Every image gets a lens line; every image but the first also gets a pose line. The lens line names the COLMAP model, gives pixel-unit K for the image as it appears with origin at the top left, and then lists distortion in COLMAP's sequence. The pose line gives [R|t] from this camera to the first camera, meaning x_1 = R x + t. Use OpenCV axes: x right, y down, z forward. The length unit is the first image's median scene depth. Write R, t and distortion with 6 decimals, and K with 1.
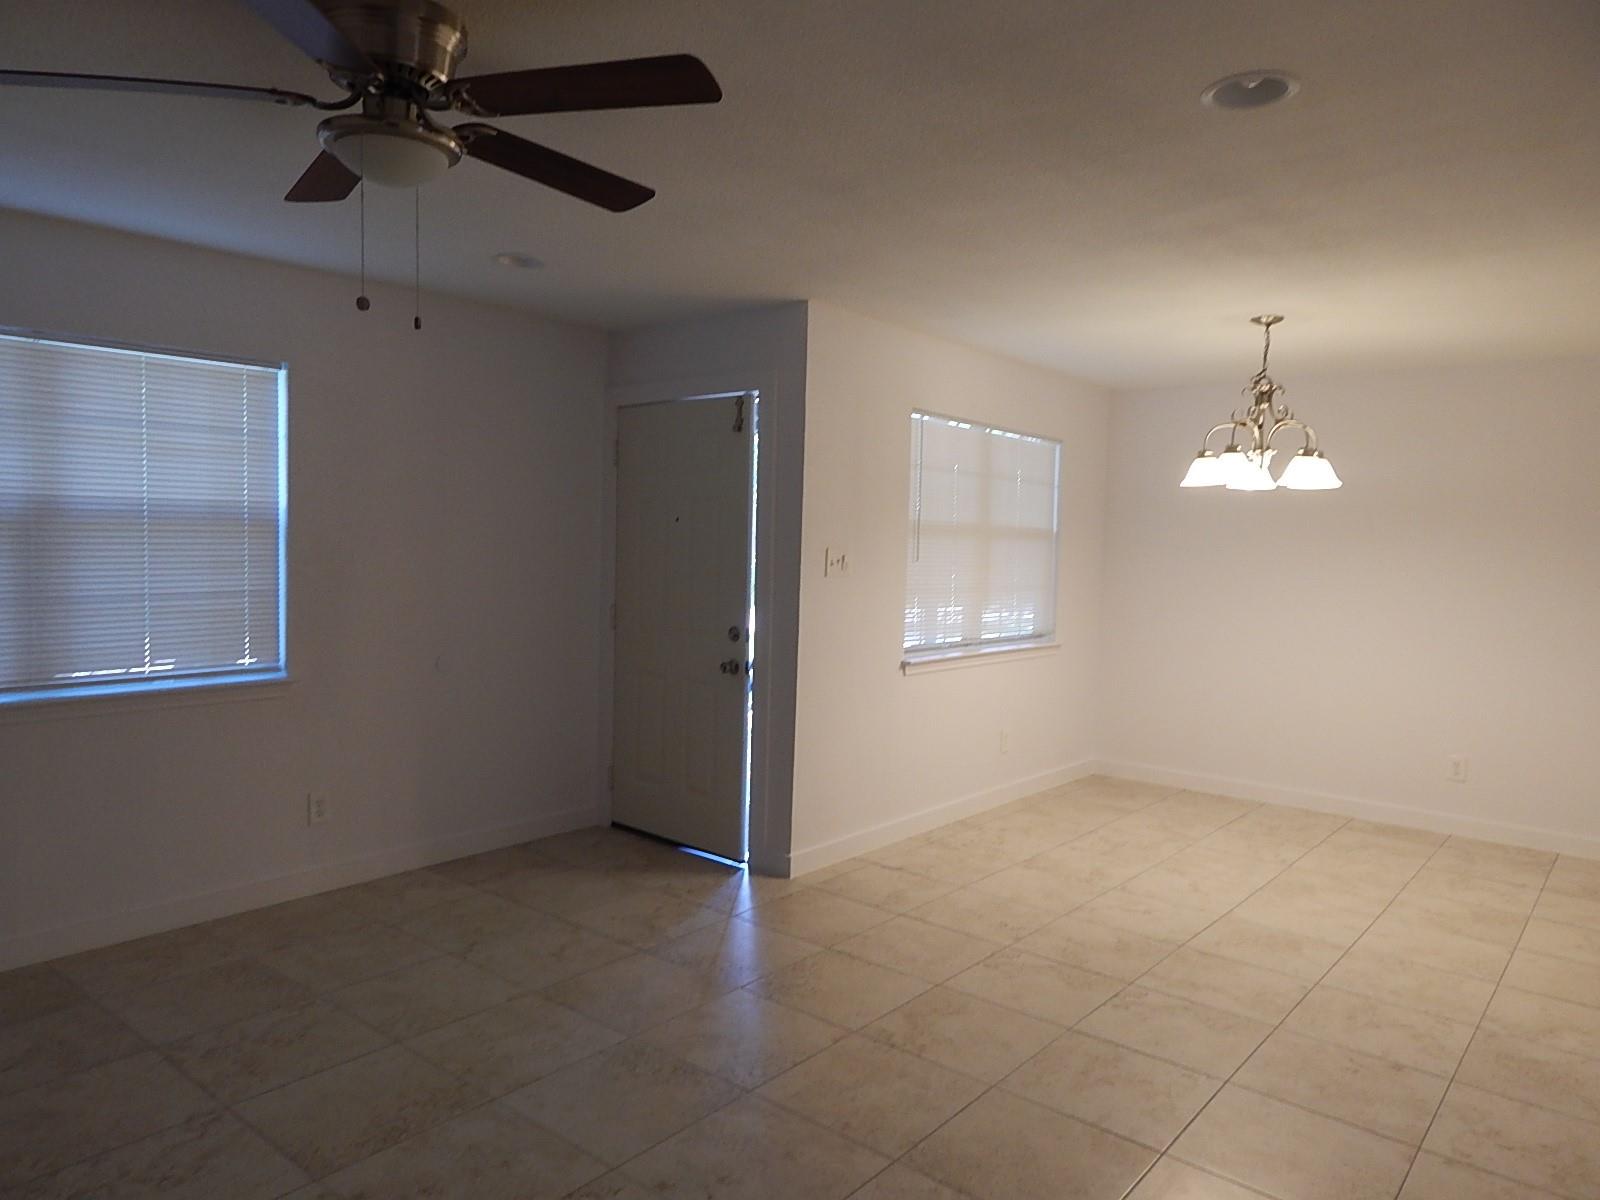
lens RADIAL K [[1083.4, 0, 787.1], [0, 1083.4, 585.7], [0, 0, 1]] dist [0.003663, -0.003057]
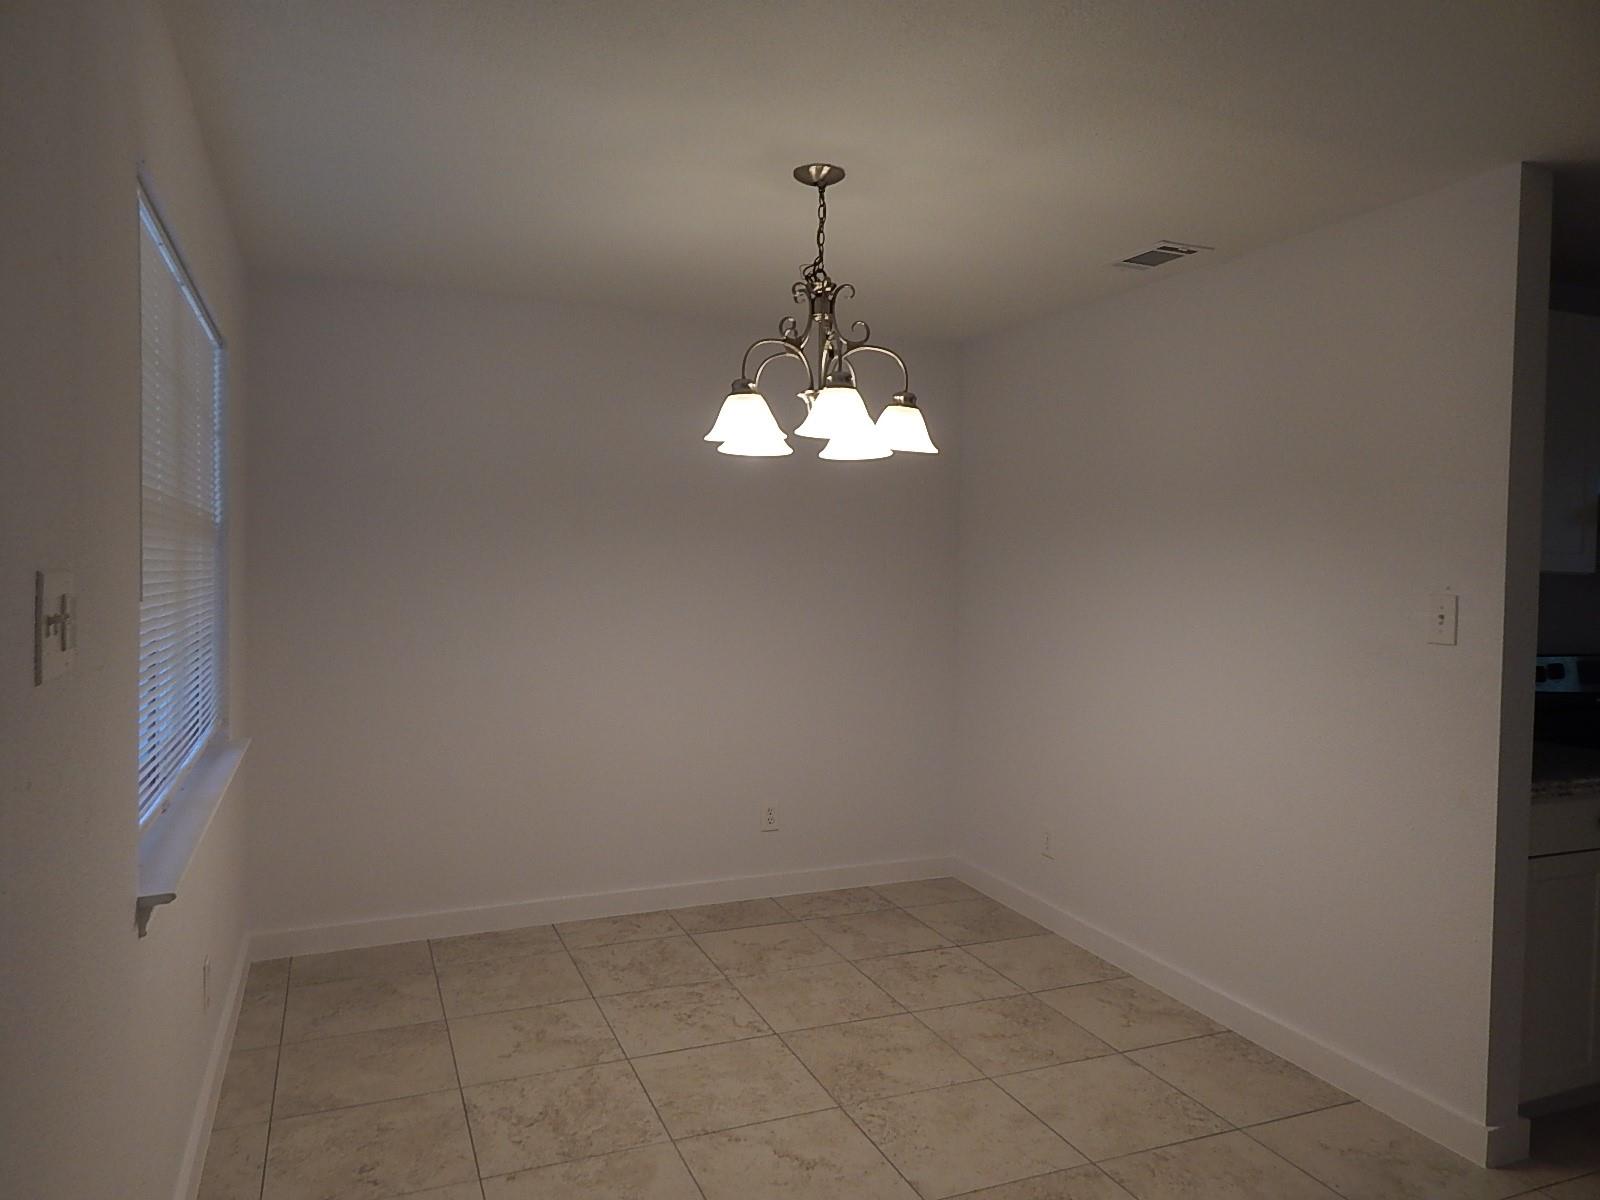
lens RADIAL K [[1077.7, 0, 797.1], [0, 1077.7, 581.0], [0, 0, 1]] dist [0.041539, -0.028570]
pose [[0.458351, -0.038586, 0.887933, -0.112247], [0.039075, 0.998966, 0.023241, -0.032855], [-0.887912, 0.024043, 0.459385, 0.734202]]
